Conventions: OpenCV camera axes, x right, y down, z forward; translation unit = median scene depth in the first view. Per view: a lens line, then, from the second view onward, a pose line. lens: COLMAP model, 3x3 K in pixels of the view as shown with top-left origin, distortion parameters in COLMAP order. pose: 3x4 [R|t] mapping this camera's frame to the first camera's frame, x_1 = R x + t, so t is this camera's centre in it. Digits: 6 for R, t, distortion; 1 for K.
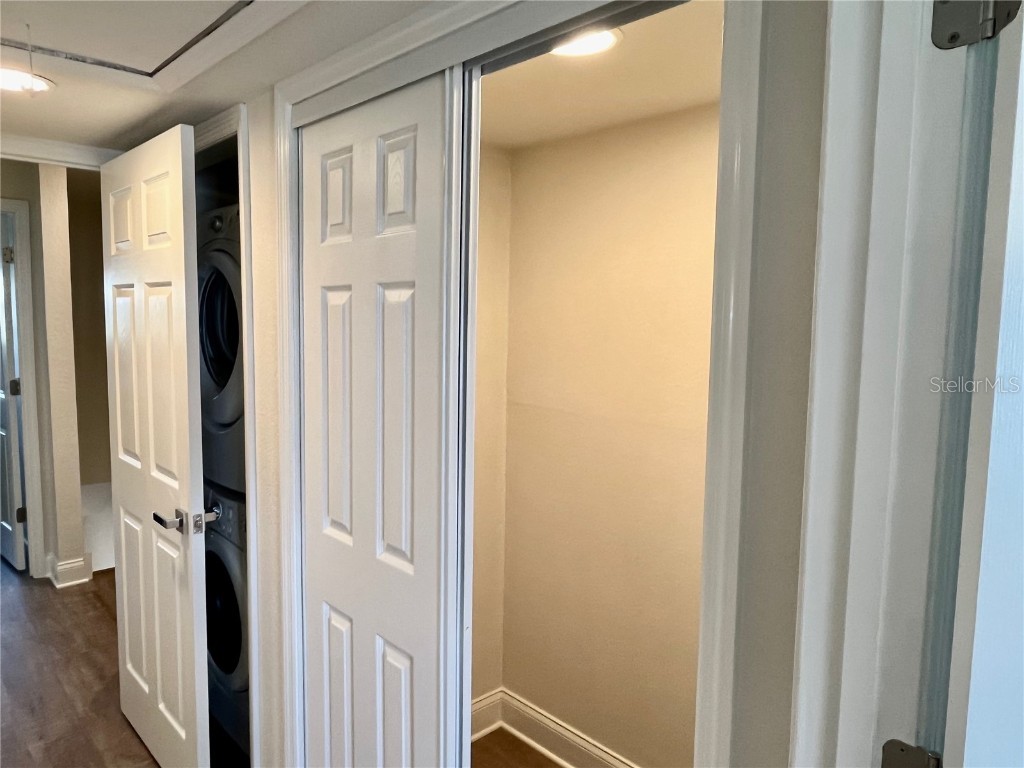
lens RADIAL K [[691.8, 0, 507.5], [0, 691.8, 383.9], [0, 0, 1]] dist [-0.002444, -0.006020]
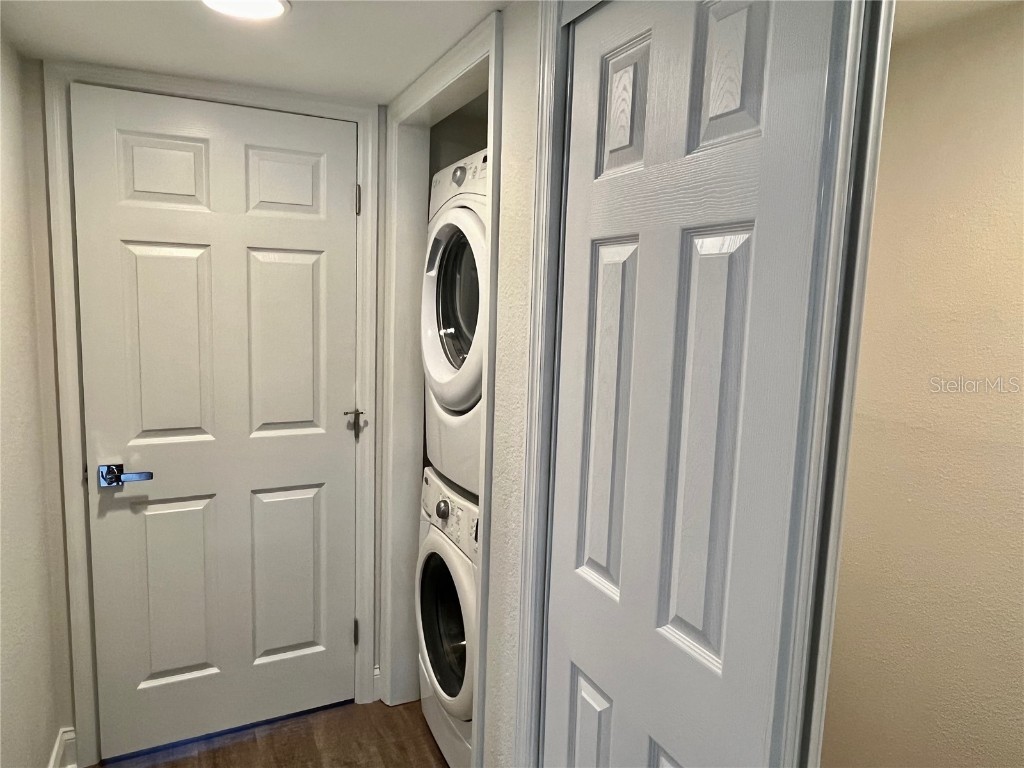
lens RADIAL K [[691.8, 0, 514.9], [0, 691.8, 386.4], [0, 0, 1]] dist [-0.002444, -0.006020]
pose [[0.952995, 0.053765, -0.298178, -0.123890], [-0.045150, 0.998342, 0.035709, -0.008082], [0.299603, -0.020568, 0.953842, 0.284103]]
